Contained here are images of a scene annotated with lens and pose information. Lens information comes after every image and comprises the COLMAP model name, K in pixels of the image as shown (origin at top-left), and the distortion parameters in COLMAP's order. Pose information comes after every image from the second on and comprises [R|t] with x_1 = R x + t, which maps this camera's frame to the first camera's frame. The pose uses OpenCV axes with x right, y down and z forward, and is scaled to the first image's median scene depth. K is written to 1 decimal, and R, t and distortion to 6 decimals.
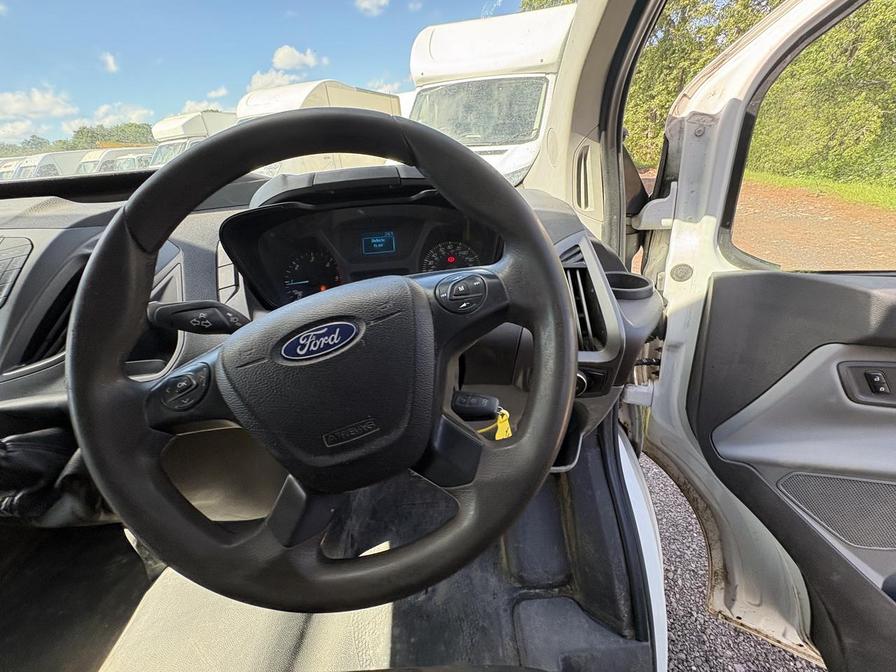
lens RADIAL K [[356.9, 0, 445.8], [0, 356.9, 334.9], [0, 0, 1]] dist [-0.001716, 0.001239]
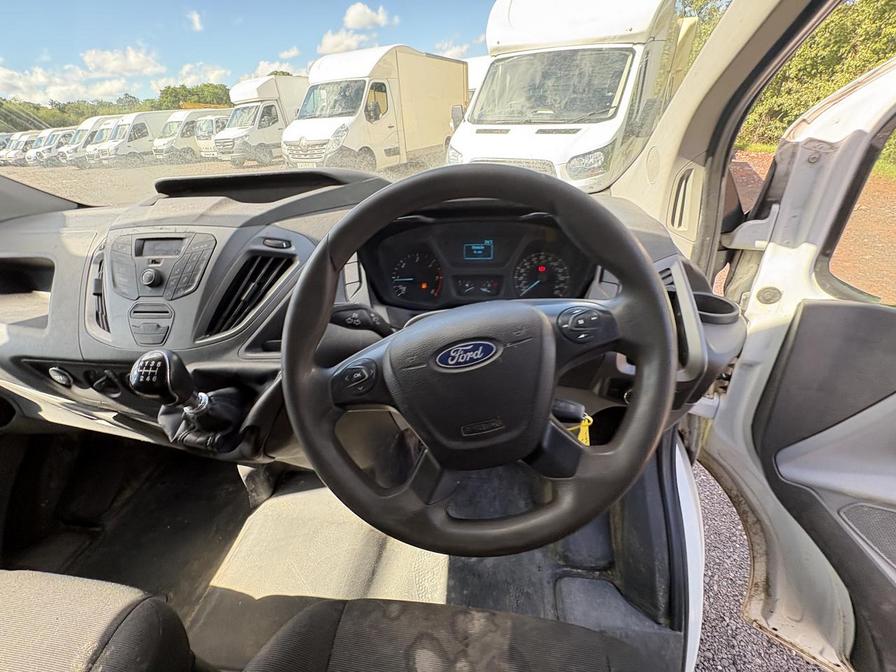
lens RADIAL K [[356.9, 0, 449.5], [0, 356.9, 335.5], [0, 0, 1]] dist [-0.001716, 0.001239]
pose [[0.988981, 0.099321, -0.109778, -0.110321], [-0.091564, 0.993077, 0.073583, -0.055795], [0.116327, -0.062721, 0.991229, -0.108941]]
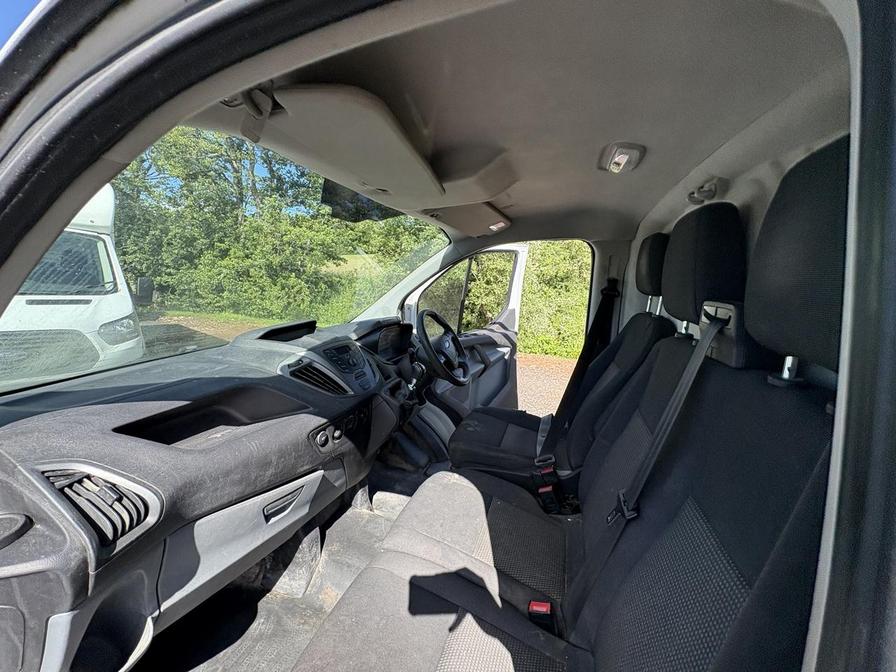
lens RADIAL K [[356.9, 0, 447.3], [0, 356.9, 332.3], [0, 0, 1]] dist [-0.001716, 0.001239]
pose [[0.333113, -0.050741, 0.941521, -2.632178], [0.405218, 0.909337, -0.094361, 0.210812], [-0.851372, 0.412954, 0.323474, -0.470501]]
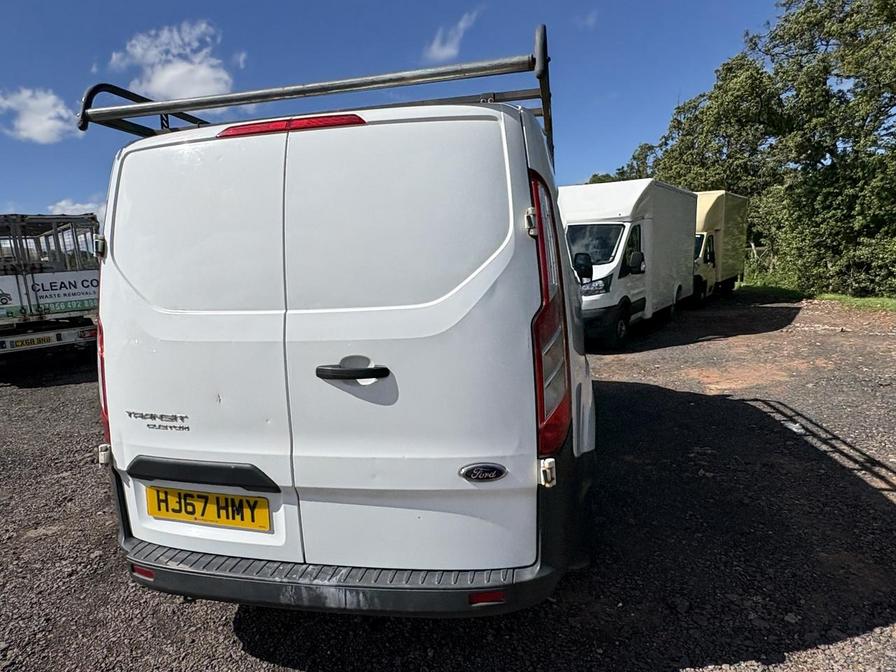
lens RADIAL K [[547.0, 0, 442.5], [0, 547.0, 338.9], [0, 0, 1]] dist [0.002555, 0.004291]
pose [[0.969562, 0.066362, -0.235682, 0.886592], [-0.144928, 0.931379, -0.333960, 3.901956], [0.197347, 0.357952, 0.912647, -7.032080]]
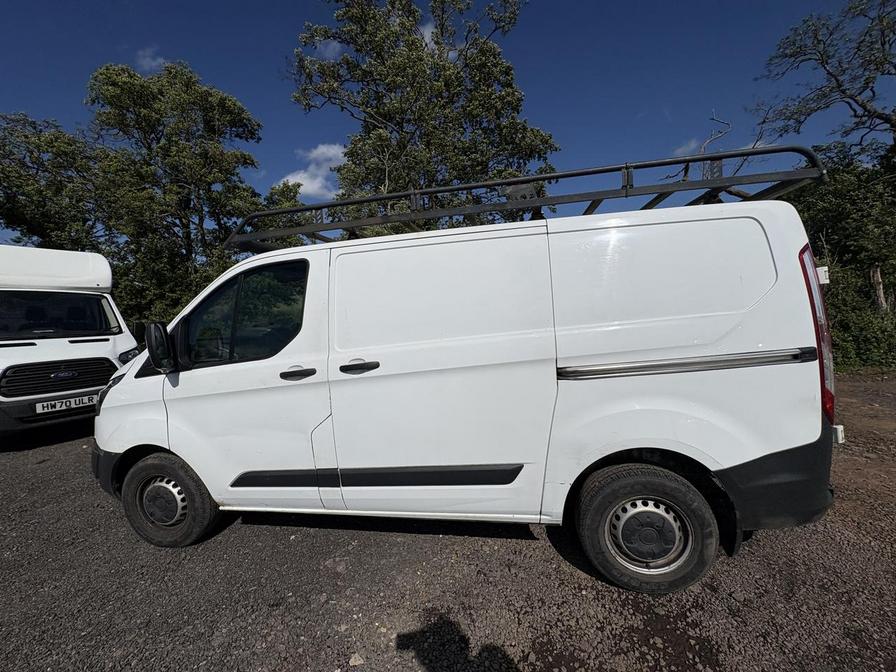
lens RADIAL K [[356.9, 0, 449.6], [0, 356.9, 340.0], [0, 0, 1]] dist [-0.001716, 0.001239]
pose [[0.222672, -0.016924, 0.974747, -5.643471], [0.498582, 0.861177, -0.098945, 1.792476], [-0.837755, 0.508023, 0.200198, -2.397132]]
